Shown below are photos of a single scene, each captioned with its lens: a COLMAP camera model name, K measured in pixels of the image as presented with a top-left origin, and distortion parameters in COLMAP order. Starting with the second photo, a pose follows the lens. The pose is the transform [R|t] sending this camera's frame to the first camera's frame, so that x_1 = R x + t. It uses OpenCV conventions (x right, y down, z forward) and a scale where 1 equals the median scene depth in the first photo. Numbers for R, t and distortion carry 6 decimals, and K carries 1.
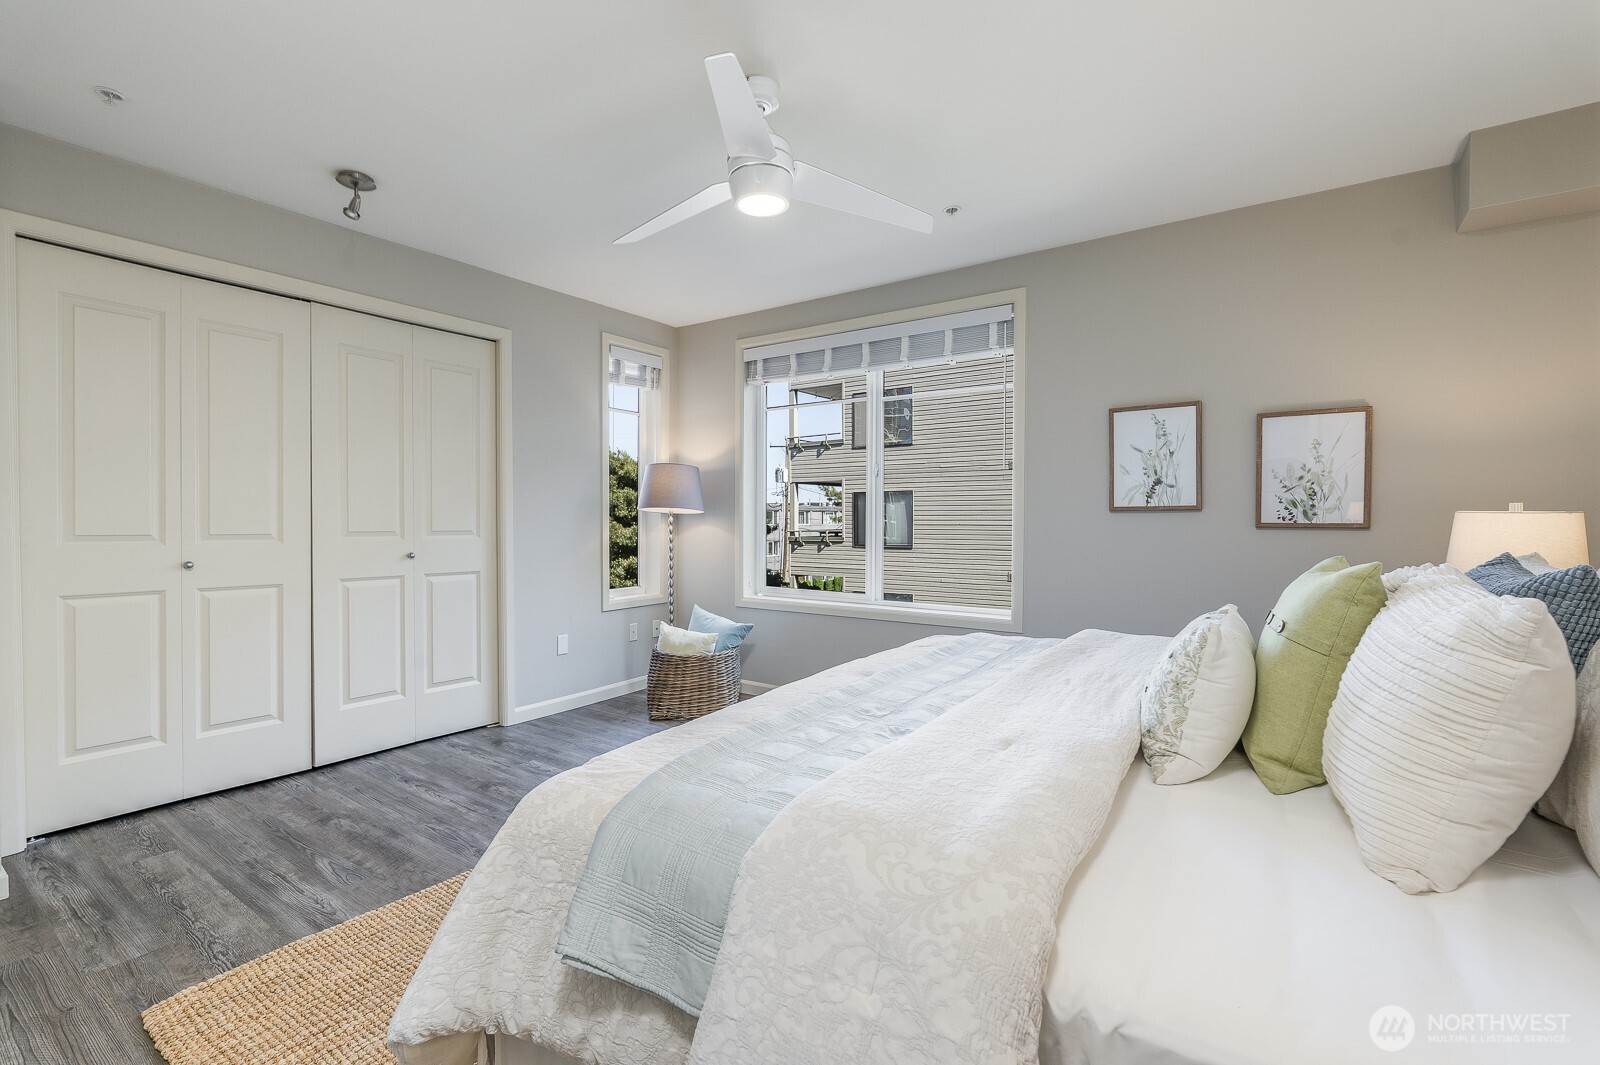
lens RADIAL K [[712.1, 0, 800.0], [0, 712.1, 532.5], [0, 0, 1]] dist [0.000418, -0.000199]
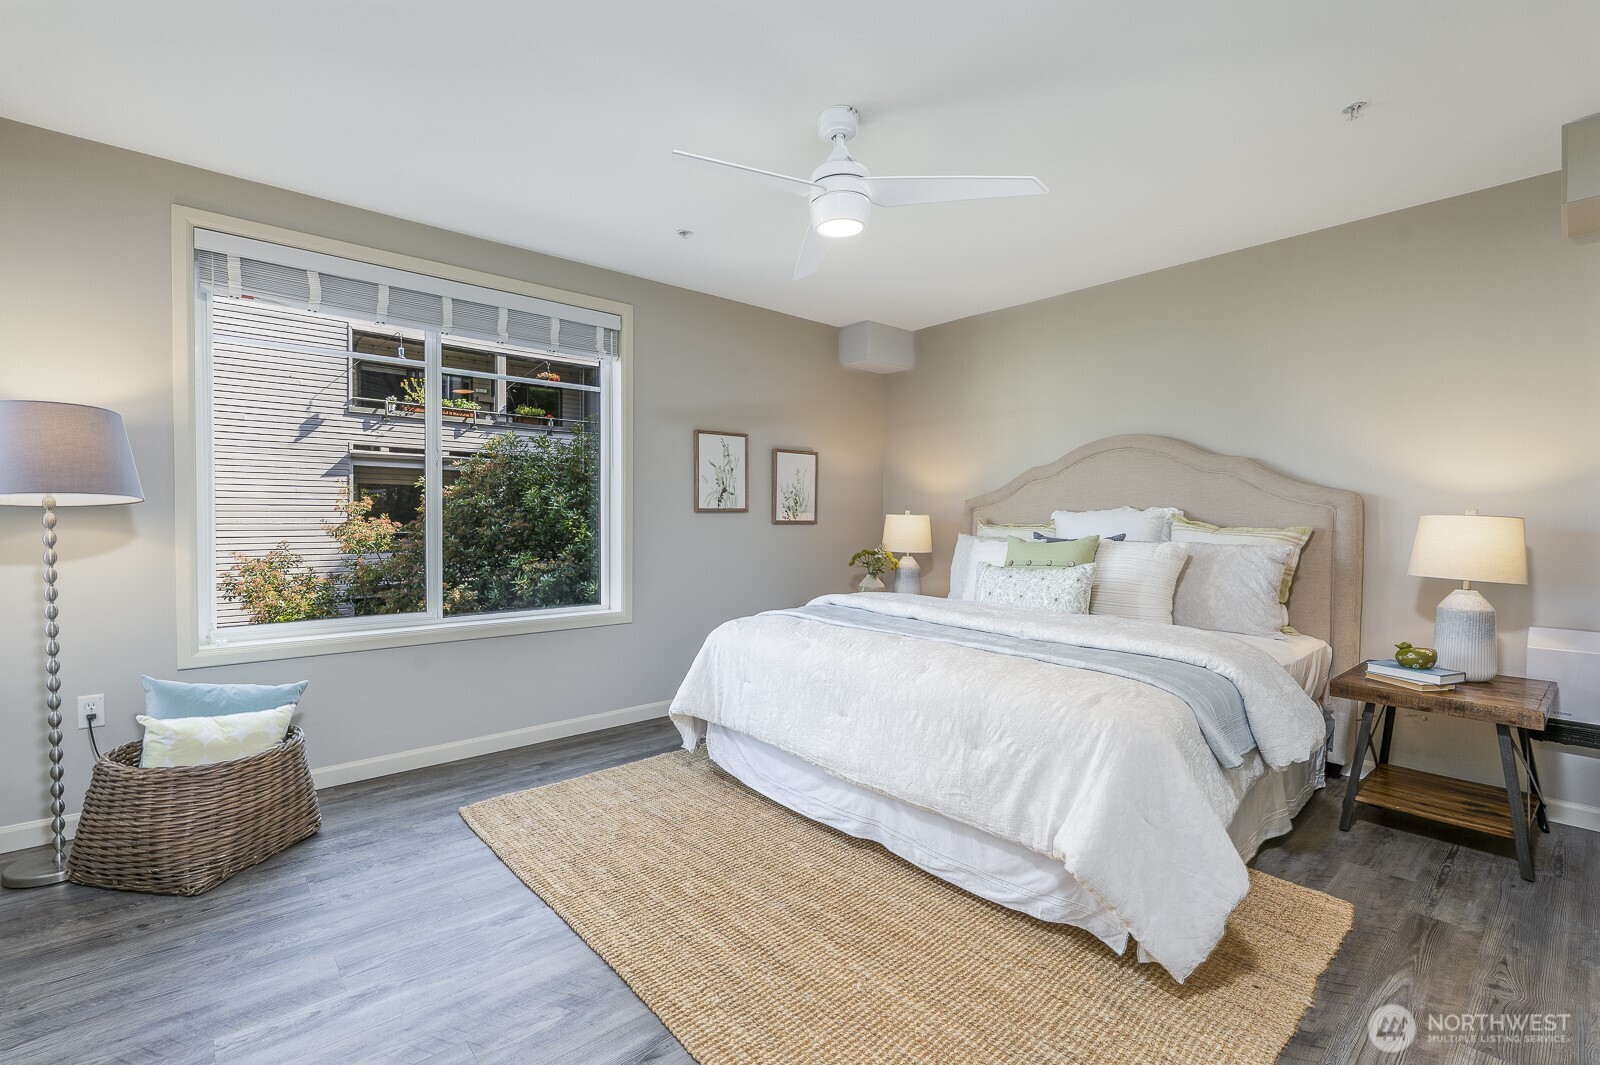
lens RADIAL K [[712.1, 0, 800.0], [0, 712.1, 532.5], [0, 0, 1]] dist [0.000418, -0.000199]
pose [[0.241679, -0.018708, 0.970176, -0.746863], [0.017013, 0.999742, 0.015040, -0.009435], [-0.970207, 0.012870, 0.241935, 0.534479]]
